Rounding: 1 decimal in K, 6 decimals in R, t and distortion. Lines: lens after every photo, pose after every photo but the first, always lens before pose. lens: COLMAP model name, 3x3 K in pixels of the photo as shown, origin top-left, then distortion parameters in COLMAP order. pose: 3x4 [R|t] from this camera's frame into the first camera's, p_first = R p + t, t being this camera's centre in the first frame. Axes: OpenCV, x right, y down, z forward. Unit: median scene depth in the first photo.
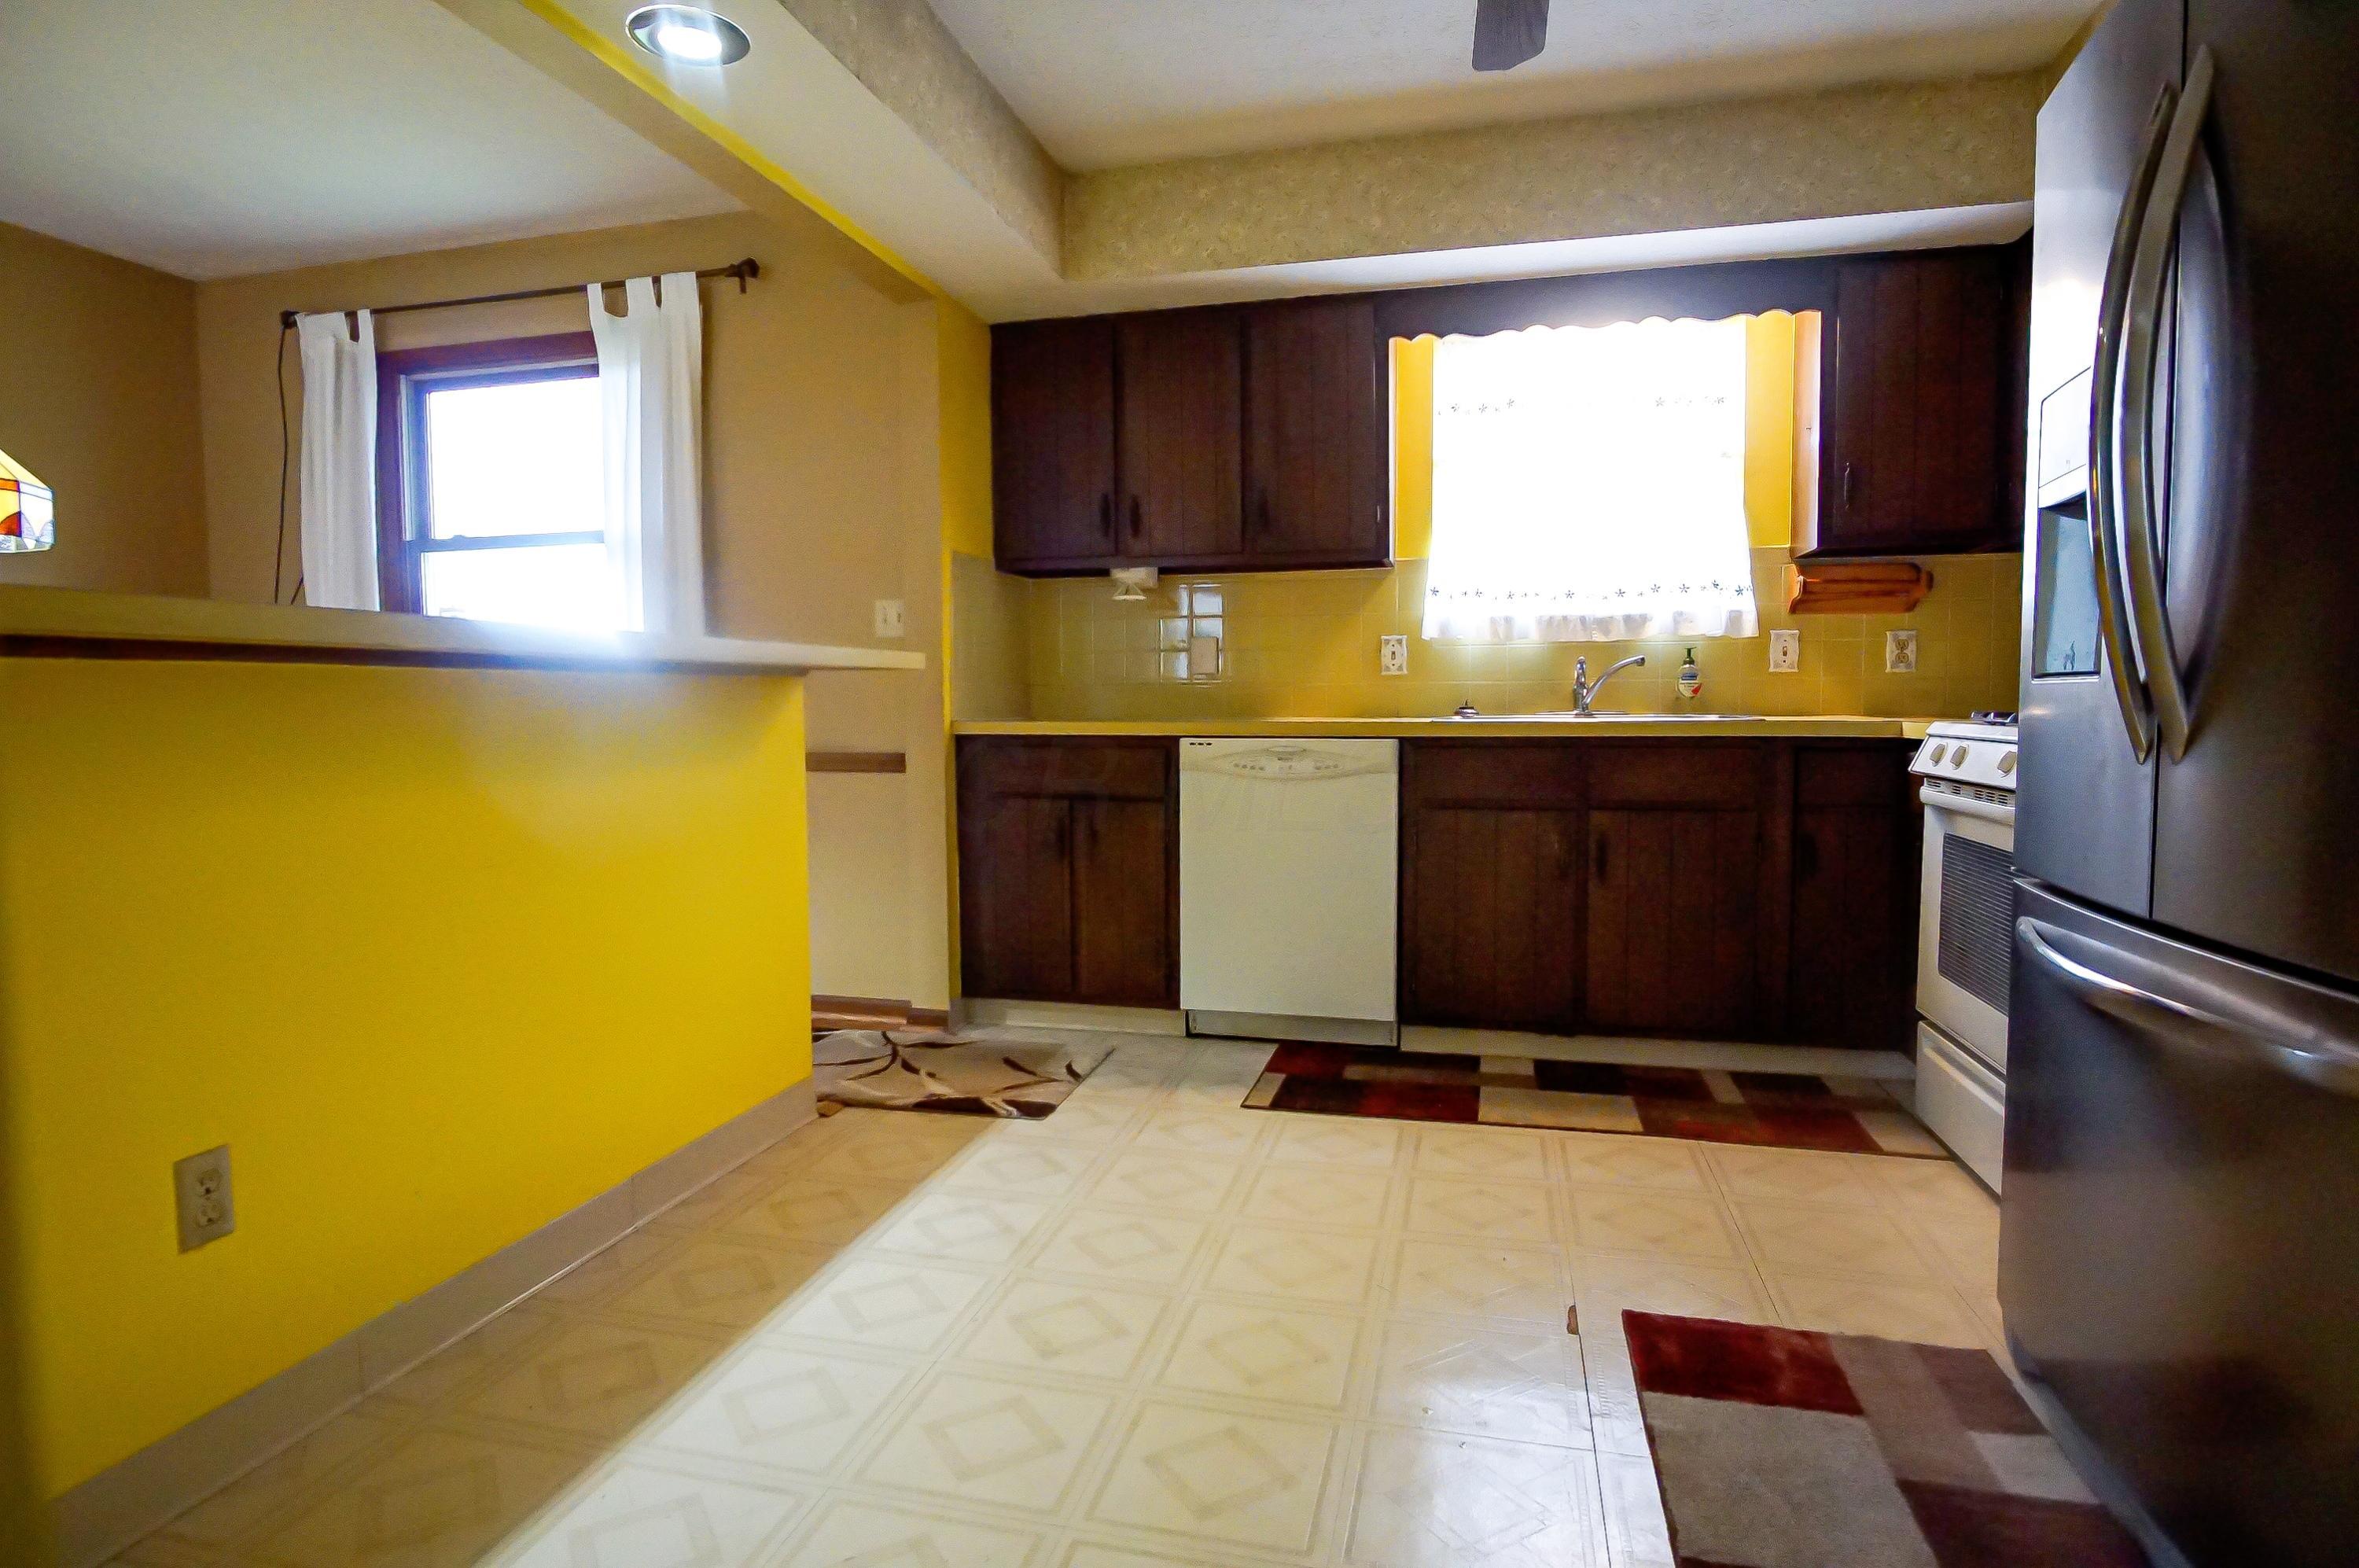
lens RADIAL K [[1259.0, 0, 1153.9], [0, 1259.0, 781.8], [0, 0, 1]] dist [-0.027469, 0.002801]
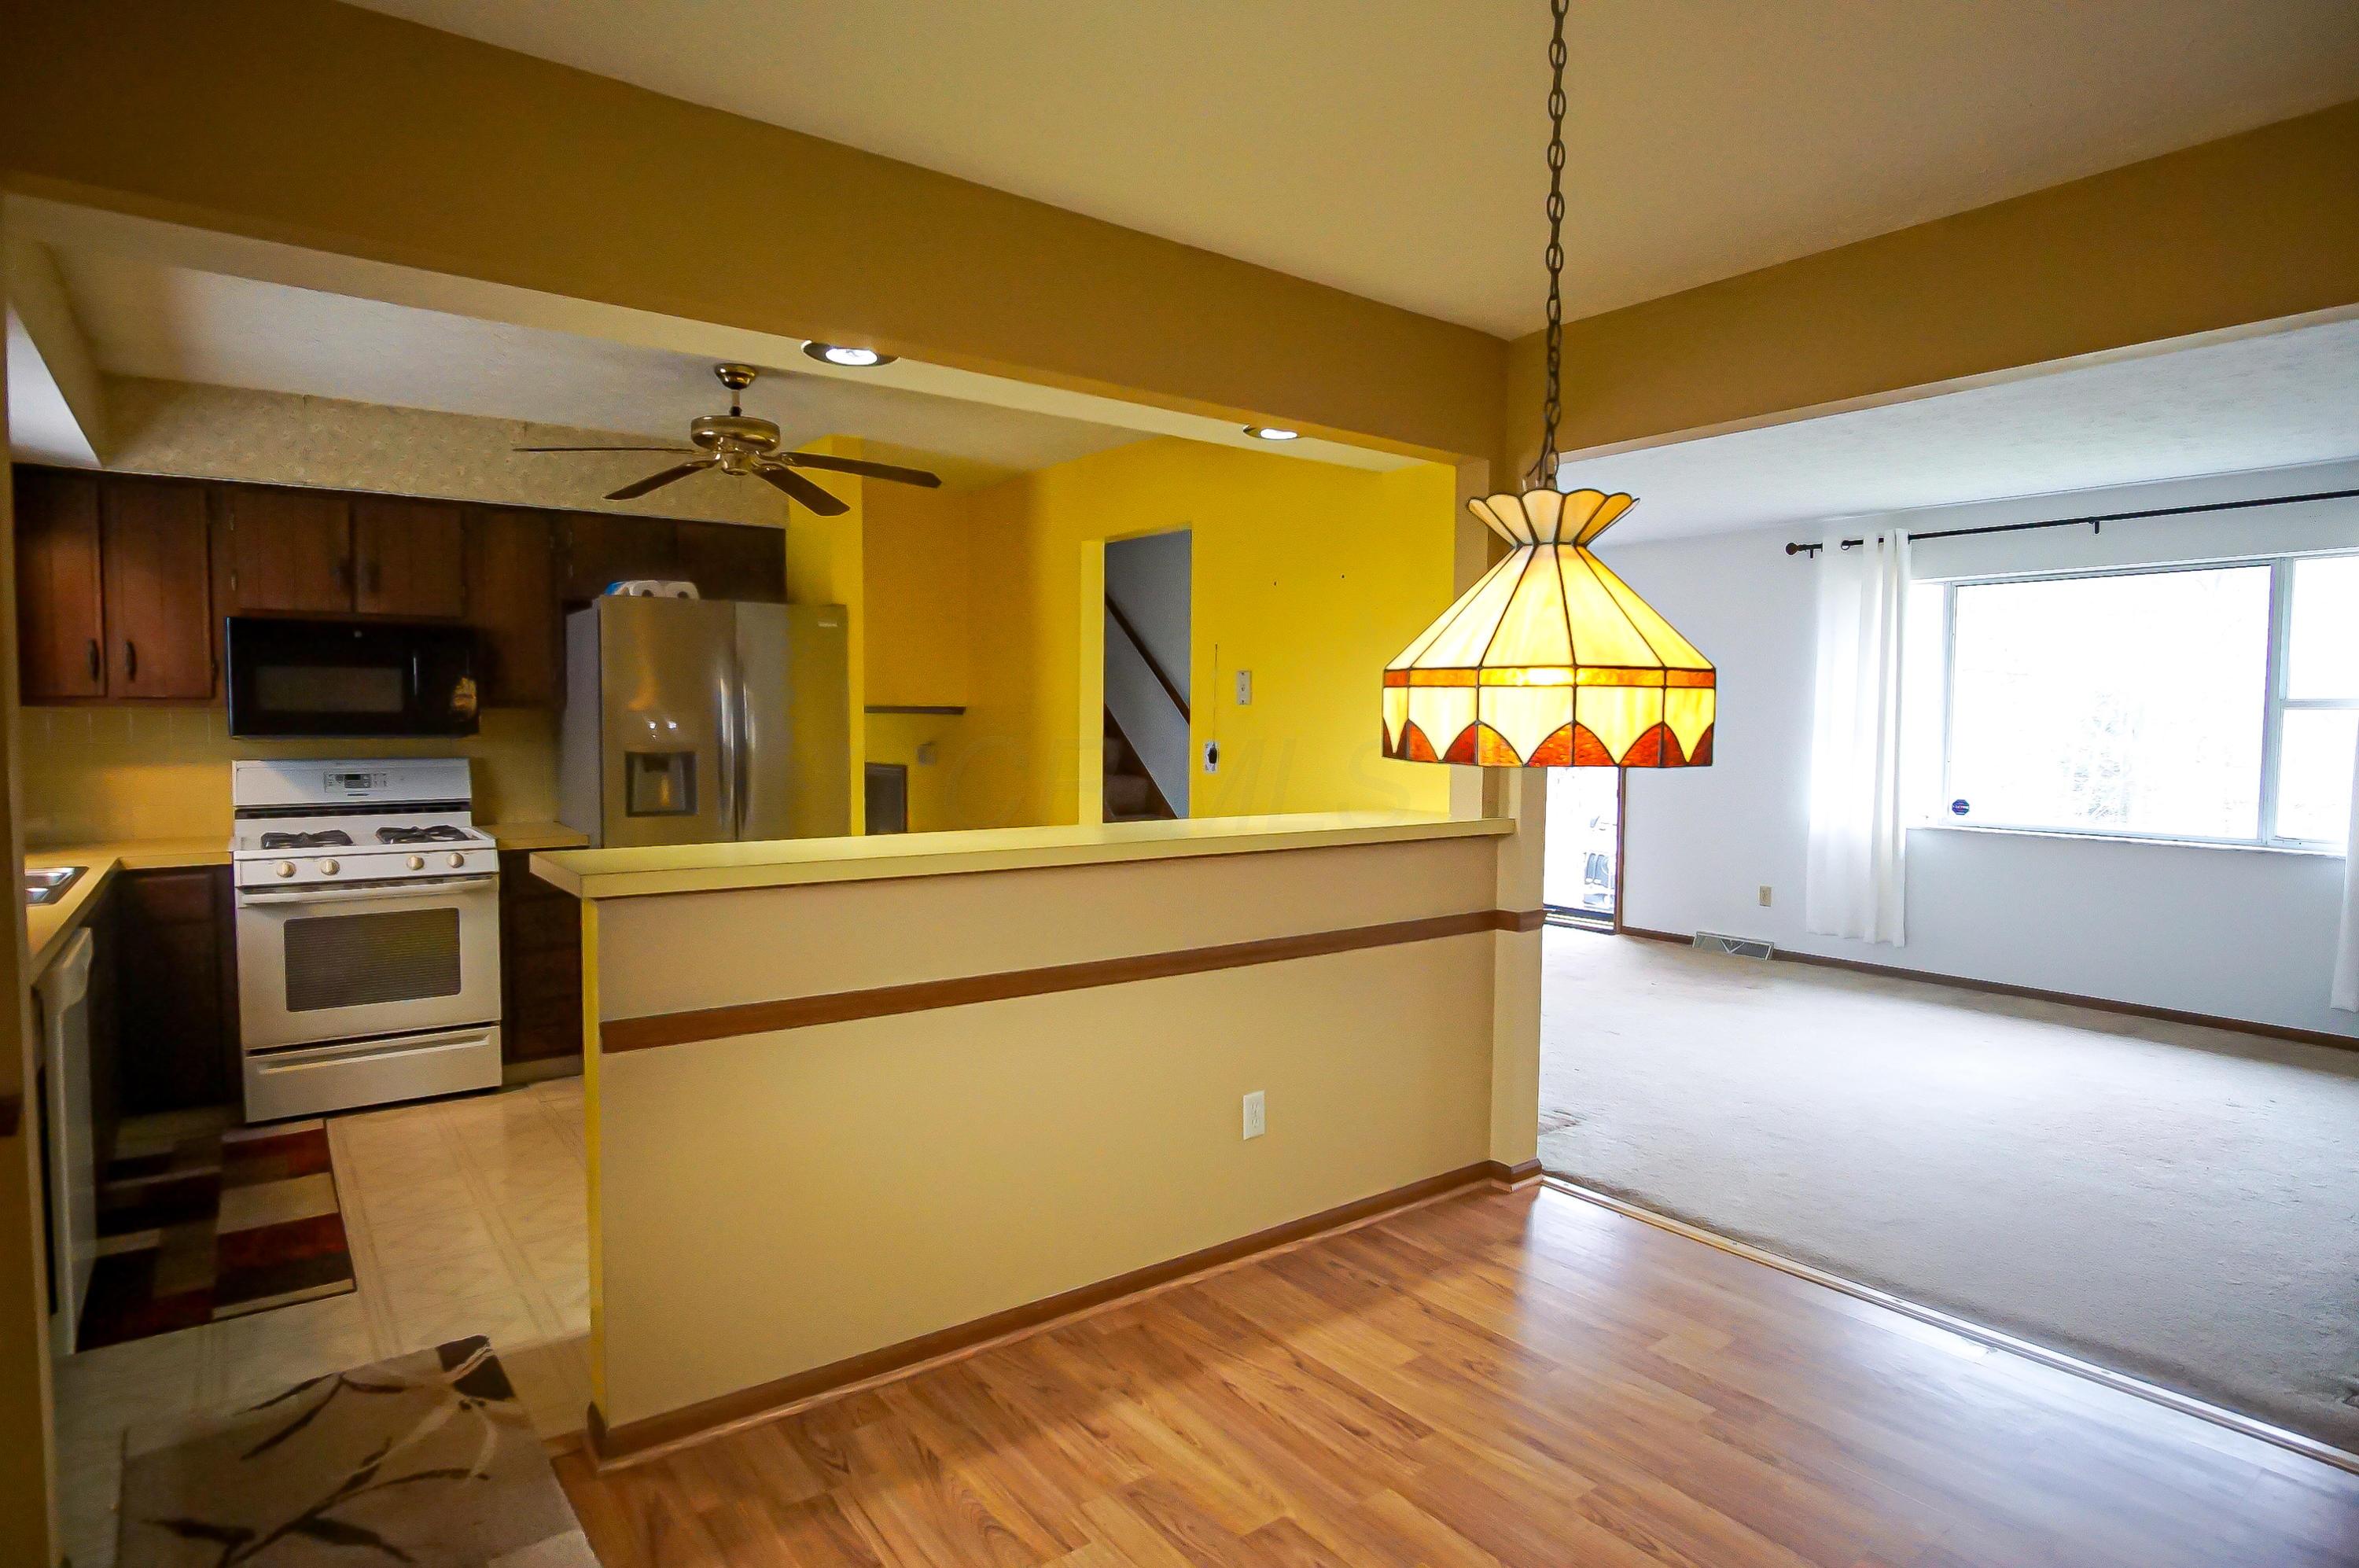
lens RADIAL K [[1259.0, 0, 1153.9], [0, 1259.0, 781.8], [0, 0, 1]] dist [-0.027469, 0.002801]
pose [[-0.780329, -0.033712, 0.624460, -0.851479], [0.035103, 0.994610, 0.097559, -0.179605], [-0.624383, 0.098049, -0.774940, 1.104509]]
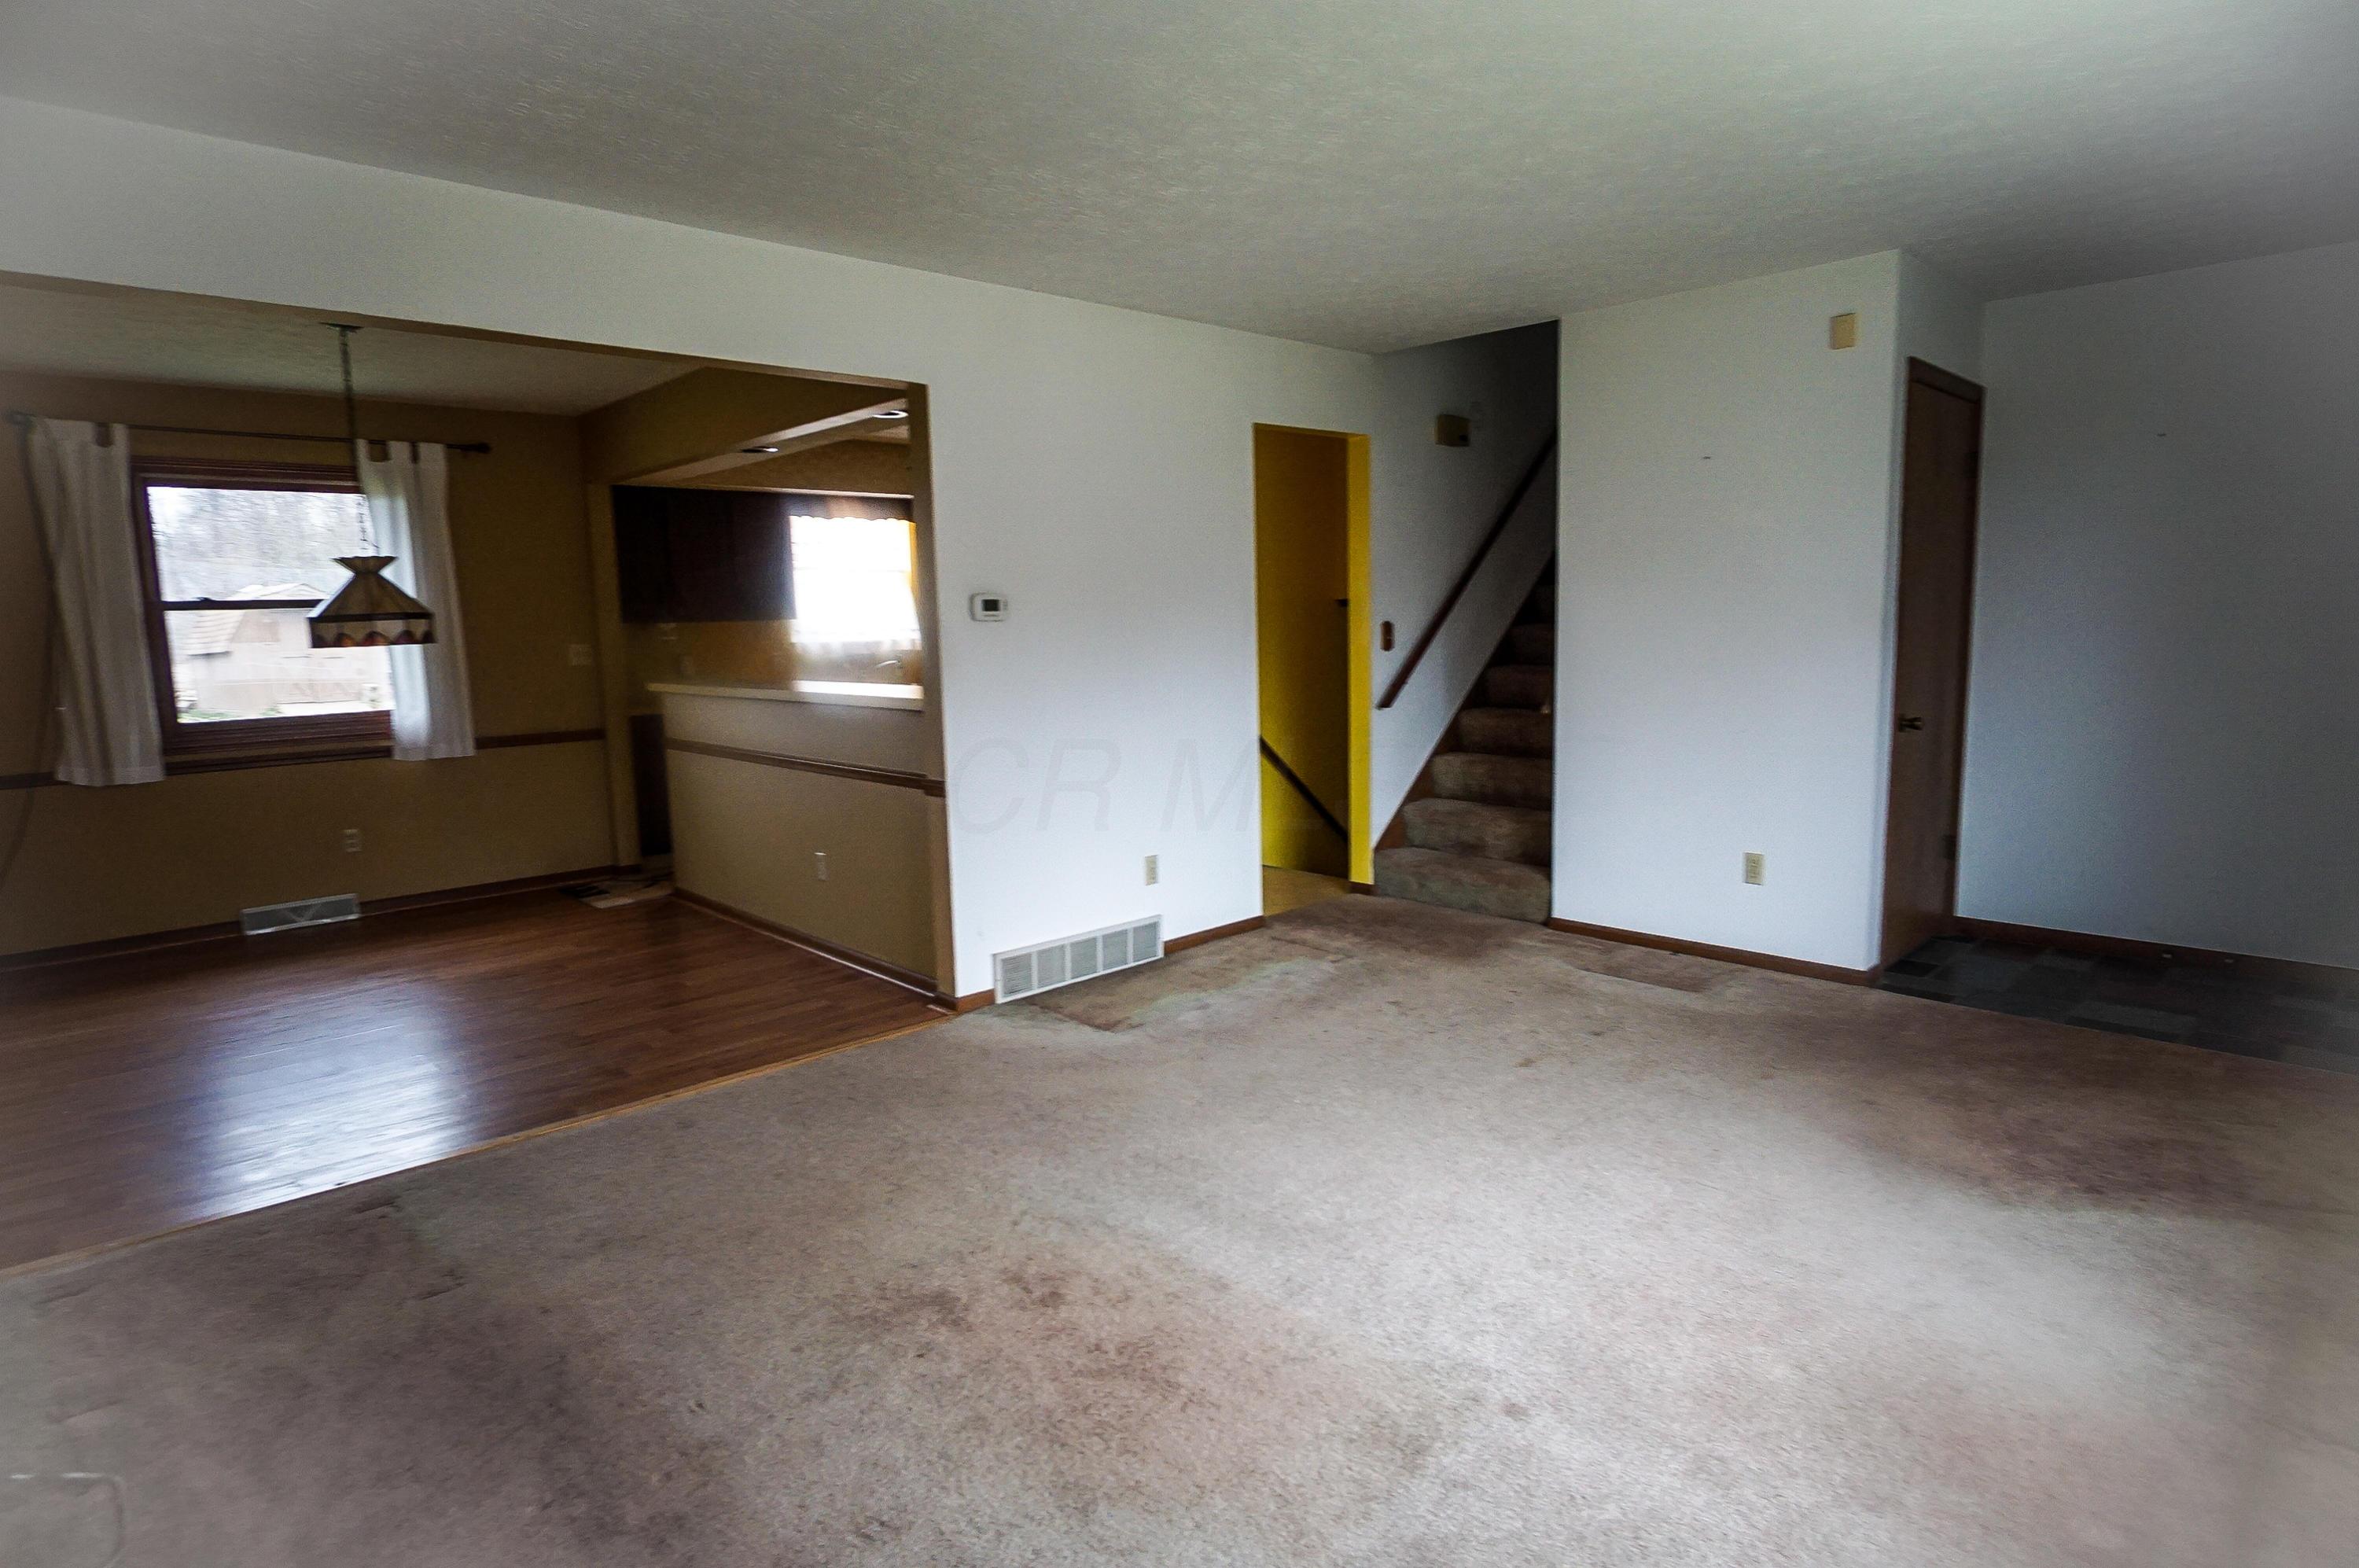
lens RADIAL K [[1259.0, 0, 1153.9], [0, 1259.0, 781.8], [0, 0, 1]] dist [-0.027469, 0.002801]
pose [[0.511371, -0.123327, 0.850465, -1.372362], [0.078755, 0.992210, 0.096527, -0.059192], [-0.855744, 0.017617, 0.517100, -0.635496]]
